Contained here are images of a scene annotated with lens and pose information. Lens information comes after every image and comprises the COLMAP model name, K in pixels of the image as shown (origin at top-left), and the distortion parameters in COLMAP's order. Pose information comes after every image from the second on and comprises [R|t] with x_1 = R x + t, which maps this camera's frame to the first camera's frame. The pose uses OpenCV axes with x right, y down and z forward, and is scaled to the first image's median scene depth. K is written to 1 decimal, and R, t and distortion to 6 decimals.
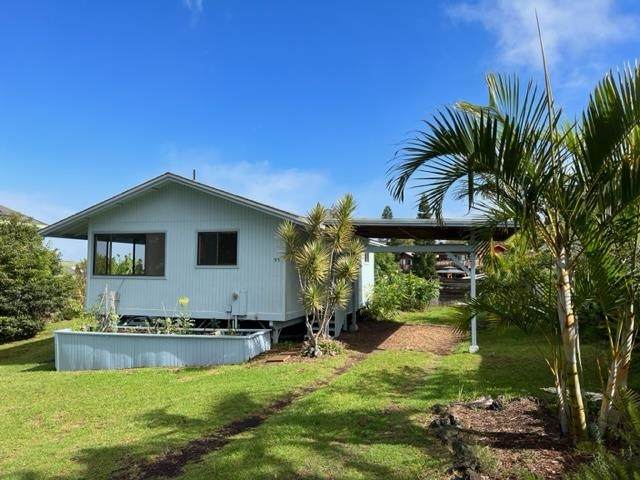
lens RADIAL K [[478.6, 0, 320.0], [0, 478.6, 240.0], [0, 0, 1]] dist [0.011125, -0.000380]
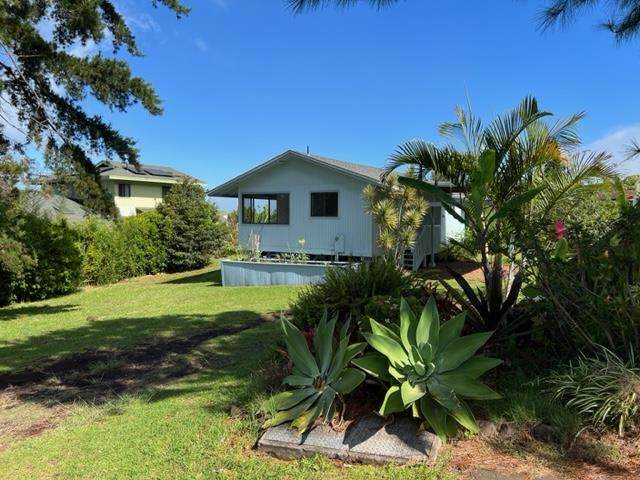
lens RADIAL K [[478.6, 0, 320.0], [0, 478.6, 240.0], [0, 0, 1]] dist [0.011125, -0.000380]
pose [[0.963422, 0.011155, -0.267755, 0.127307], [0.018364, 0.994037, 0.107487, -0.025193], [0.267358, -0.108473, 0.957472, -0.299214]]
